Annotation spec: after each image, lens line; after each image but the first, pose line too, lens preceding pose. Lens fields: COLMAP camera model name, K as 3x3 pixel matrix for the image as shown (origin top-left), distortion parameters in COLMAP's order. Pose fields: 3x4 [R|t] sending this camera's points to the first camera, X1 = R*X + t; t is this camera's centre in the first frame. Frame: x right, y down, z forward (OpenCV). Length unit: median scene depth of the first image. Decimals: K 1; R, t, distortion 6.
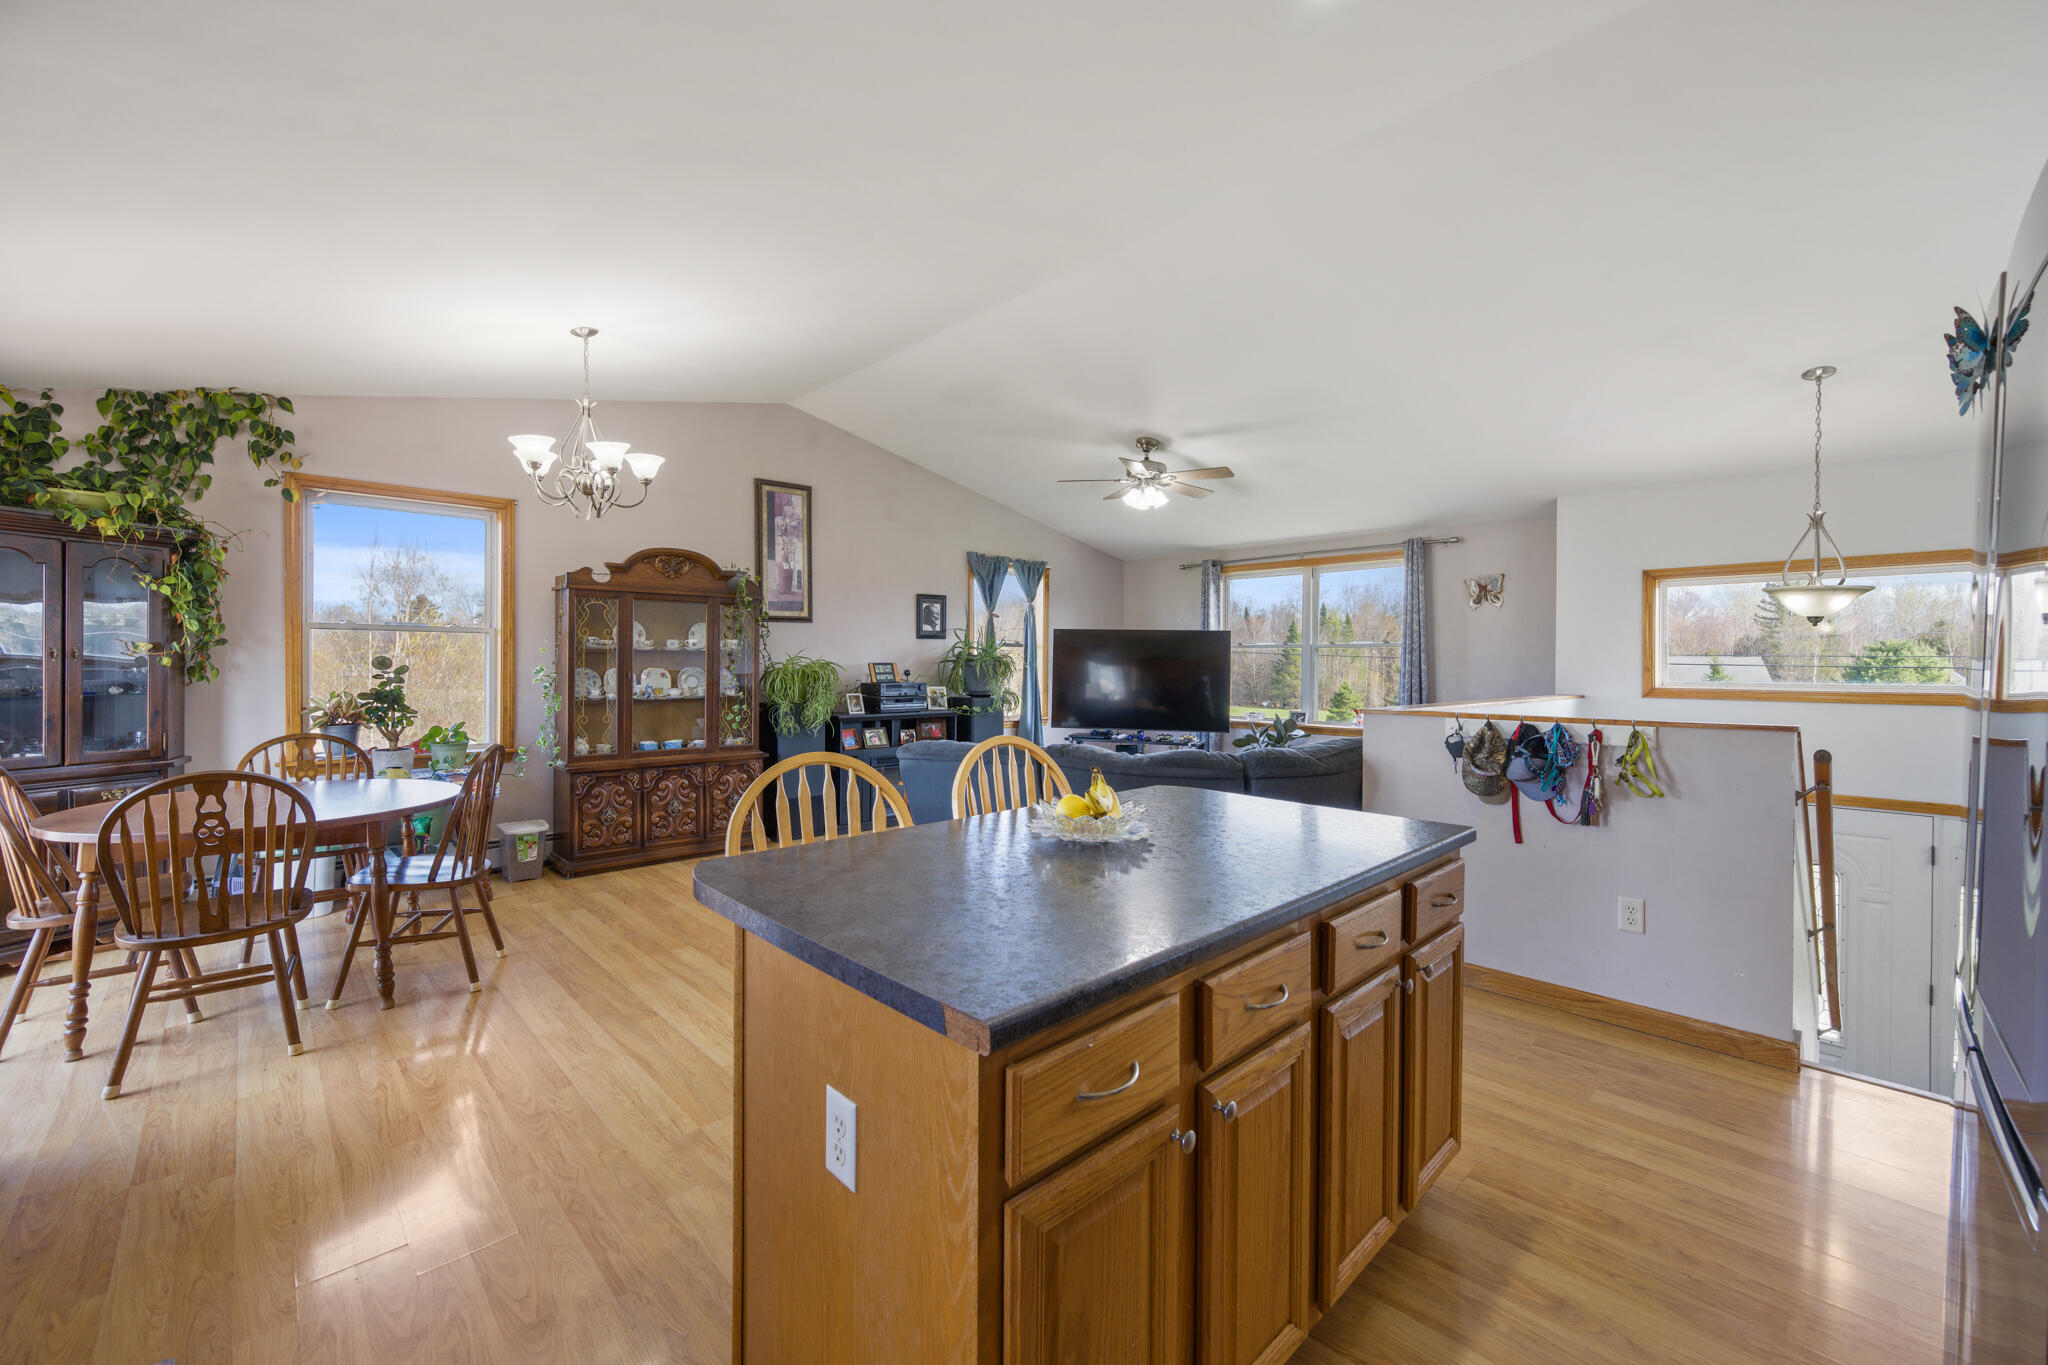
lens RADIAL K [[803.5, 0, 1029.5], [0, 803.5, 679.5], [0, 0, 1]] dist [-0.000885, 0.000619]
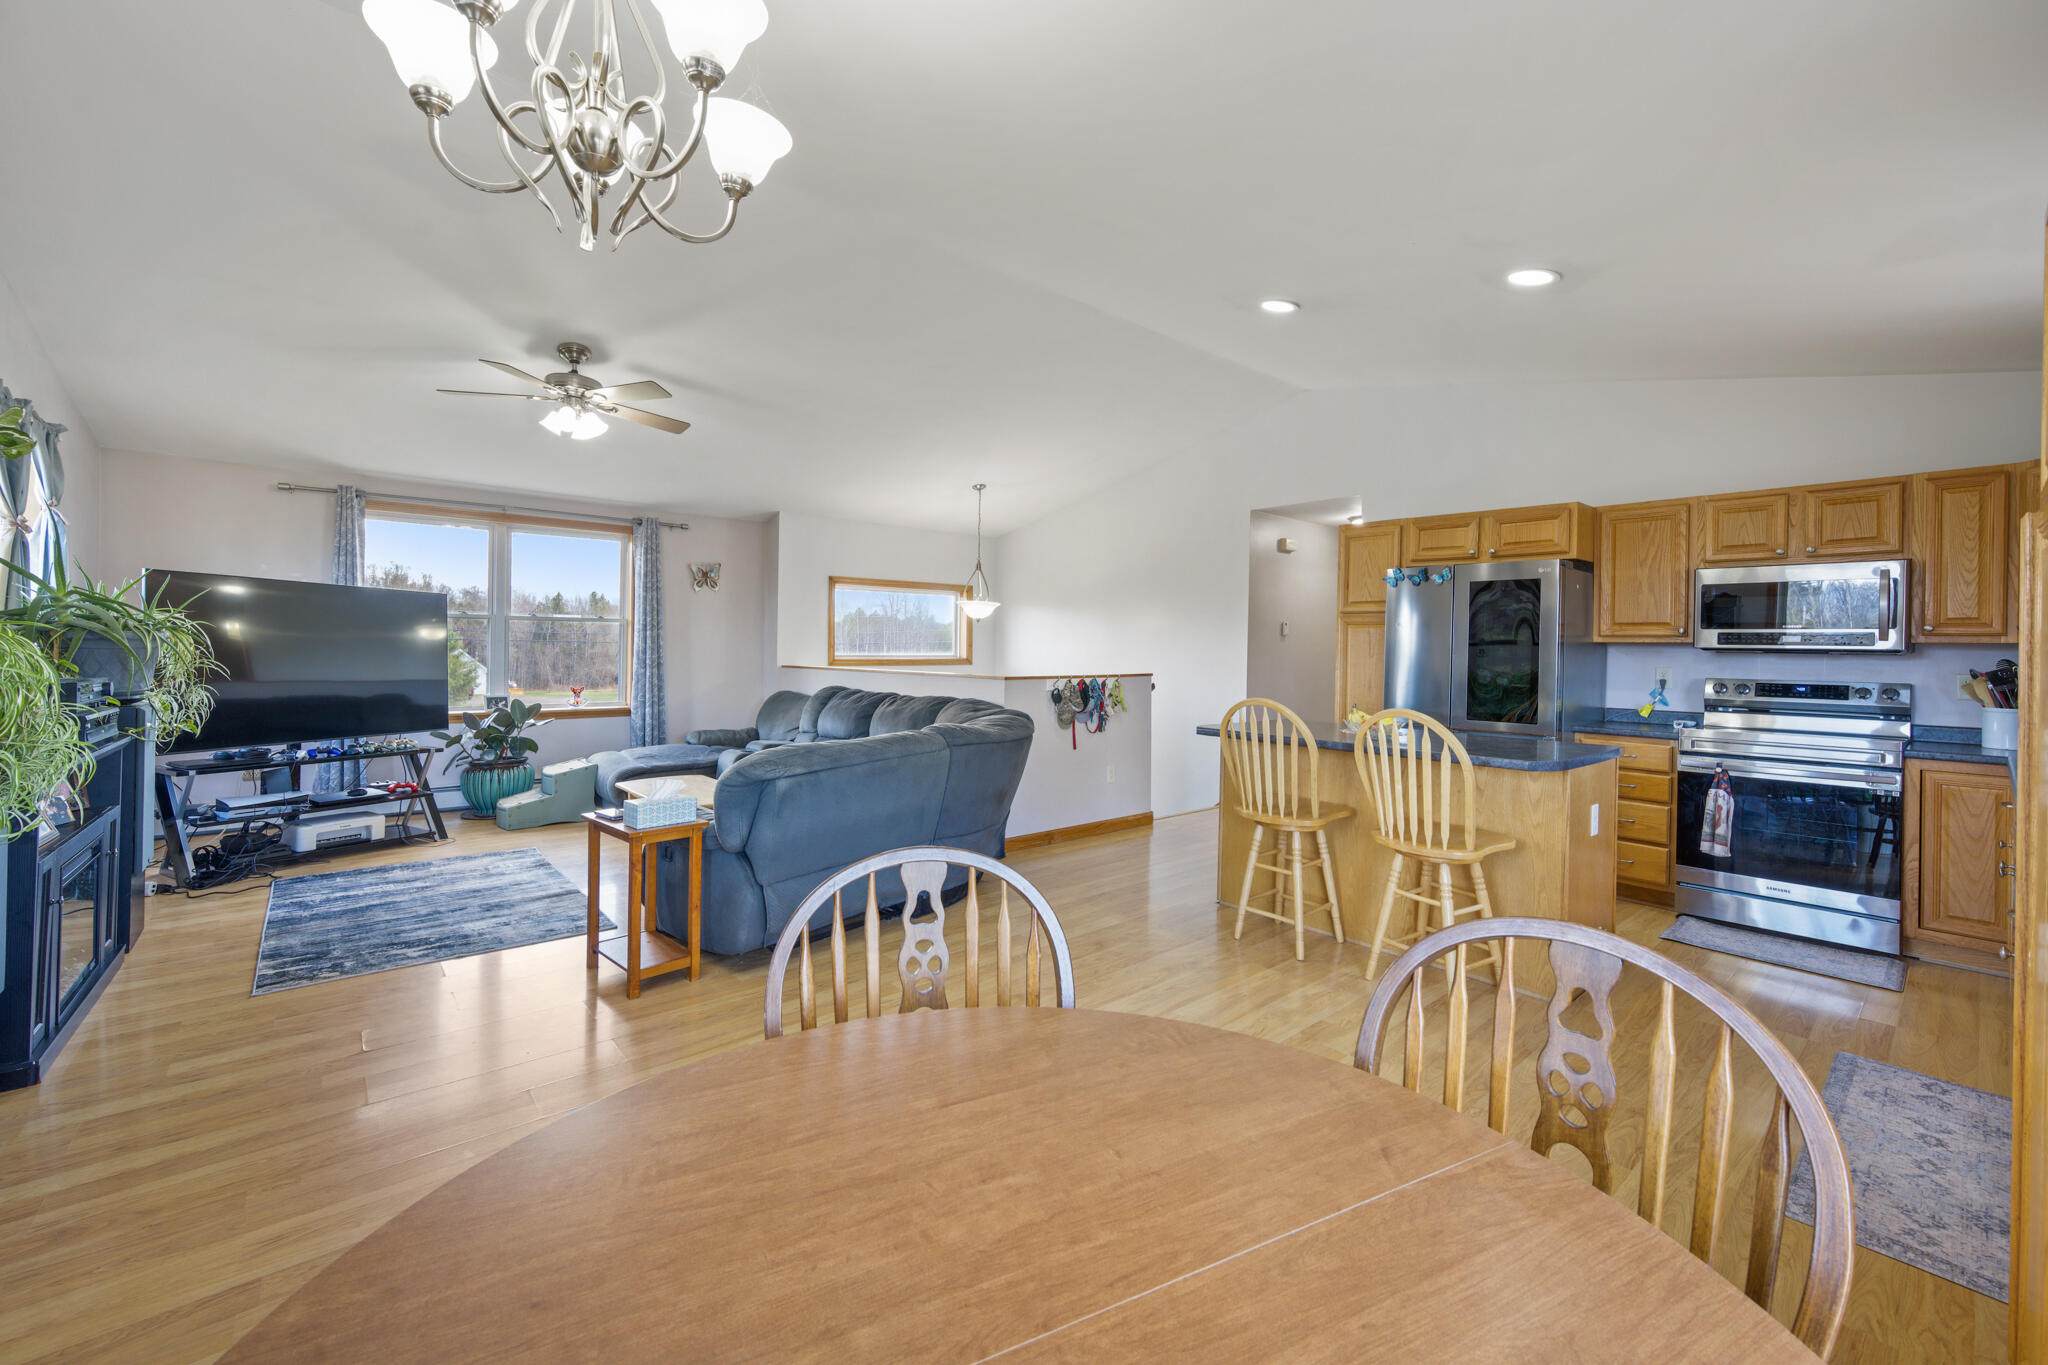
lens RADIAL K [[817.9, 0, 1020.2], [0, 817.9, 645.7], [0, 0, 1]] dist [0.000329, 0.000114]
pose [[0.067667, -0.002925, 0.997704, -0.652702], [0.008766, 0.999959, 0.002337, -0.012866], [-0.997669, 0.008588, 0.067690, 0.568493]]
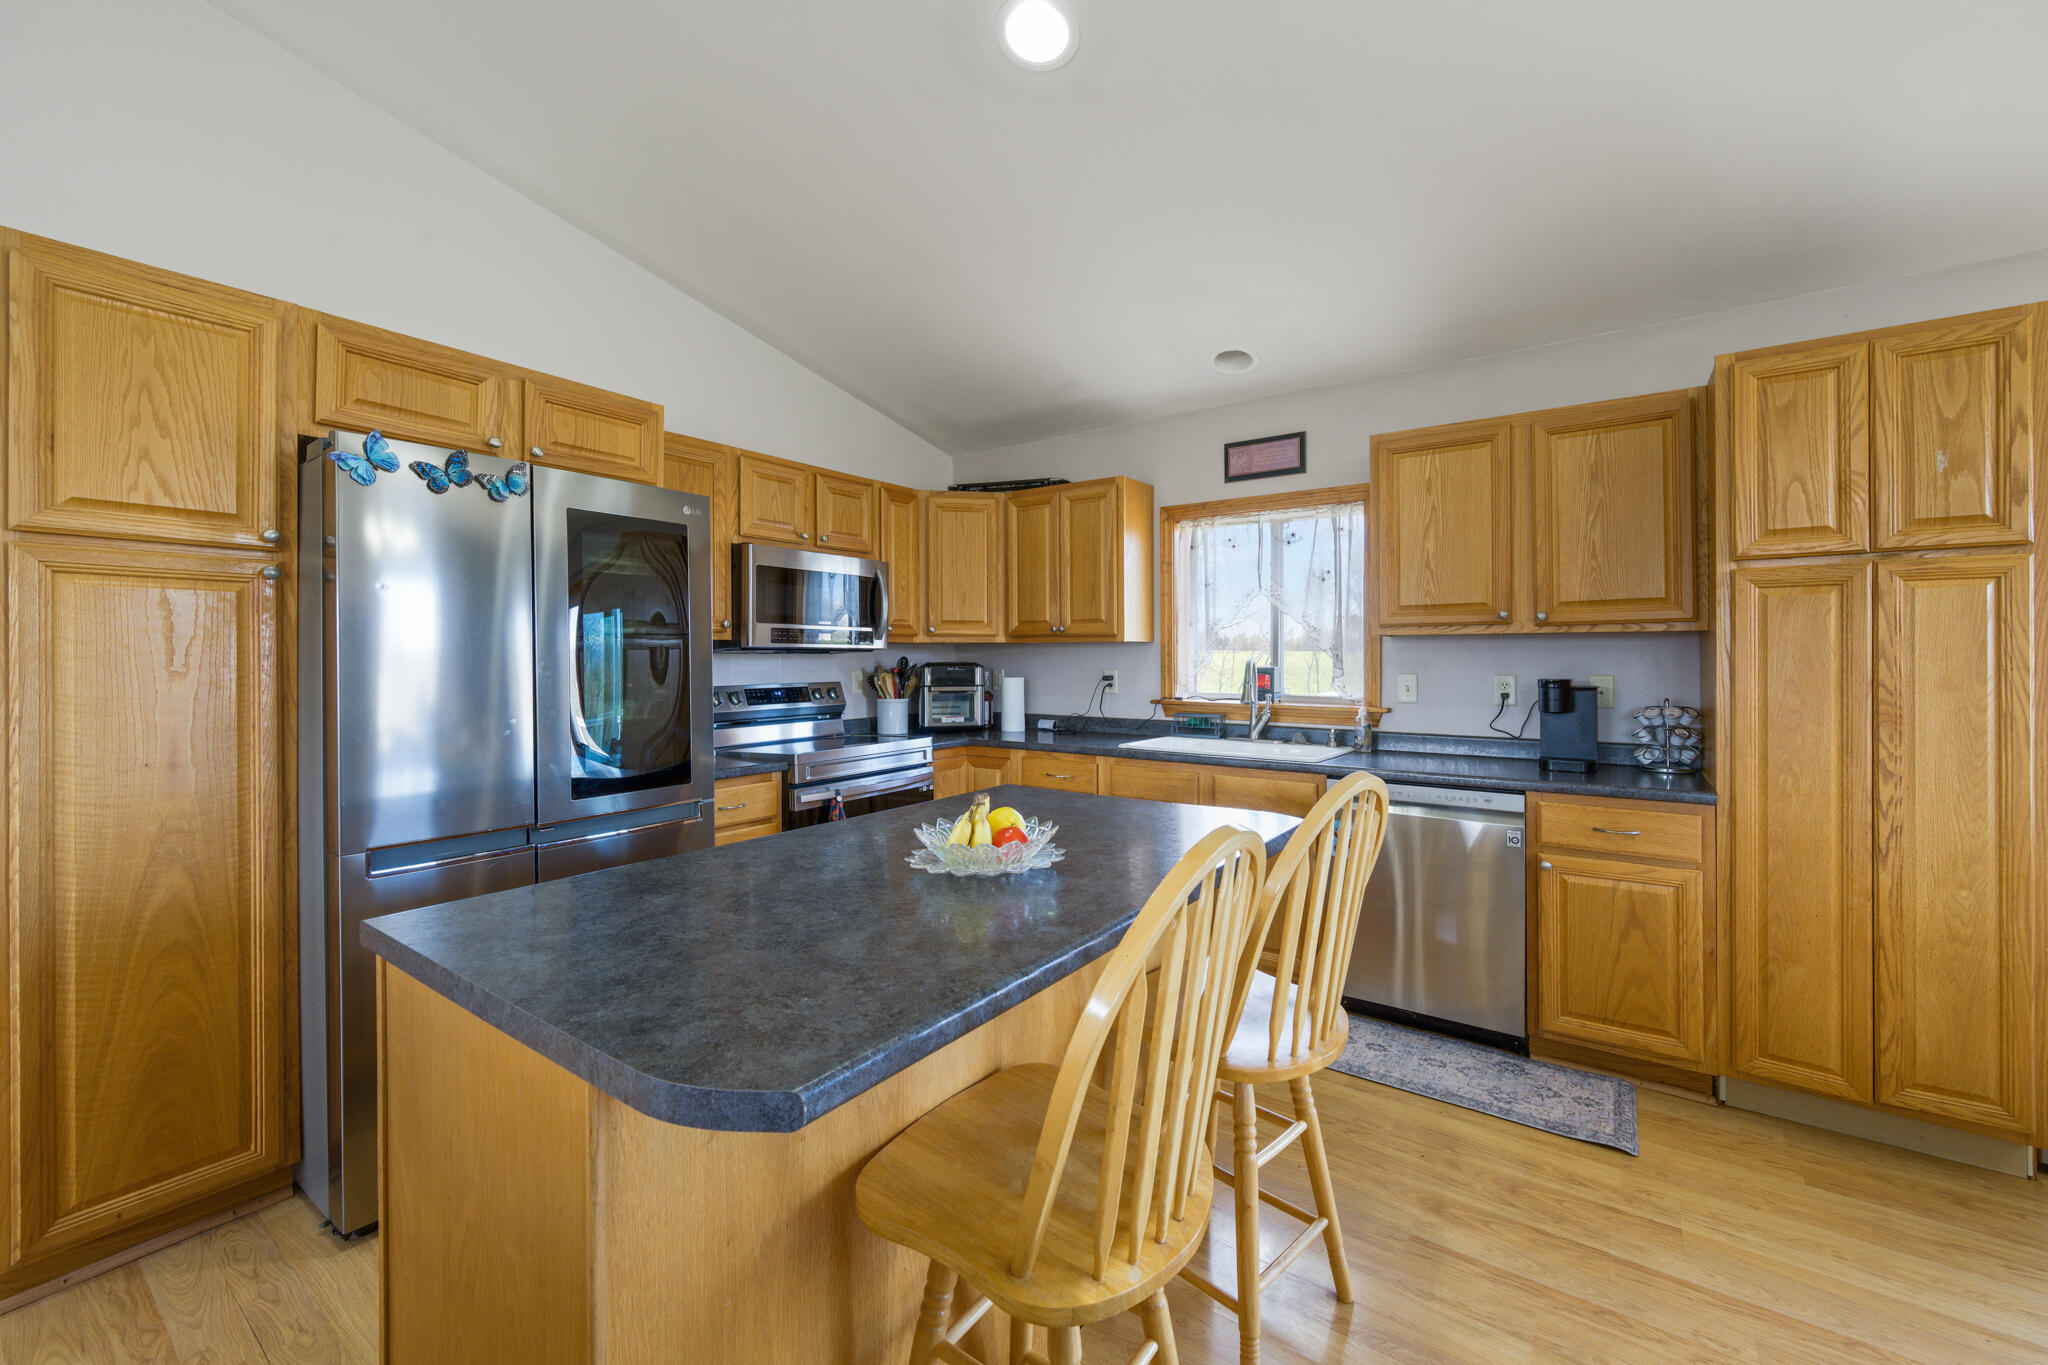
lens RADIAL K [[814.2, 0, 1024.8], [0, 814.2, 657.1], [0, 0, 1]] dist [-0.001038, 0.000335]
pose [[-0.984928, -0.002546, -0.172946, 0.058229], [-0.006404, 0.999743, 0.021754, -0.010124], [0.172846, 0.022534, -0.984691, 0.593204]]
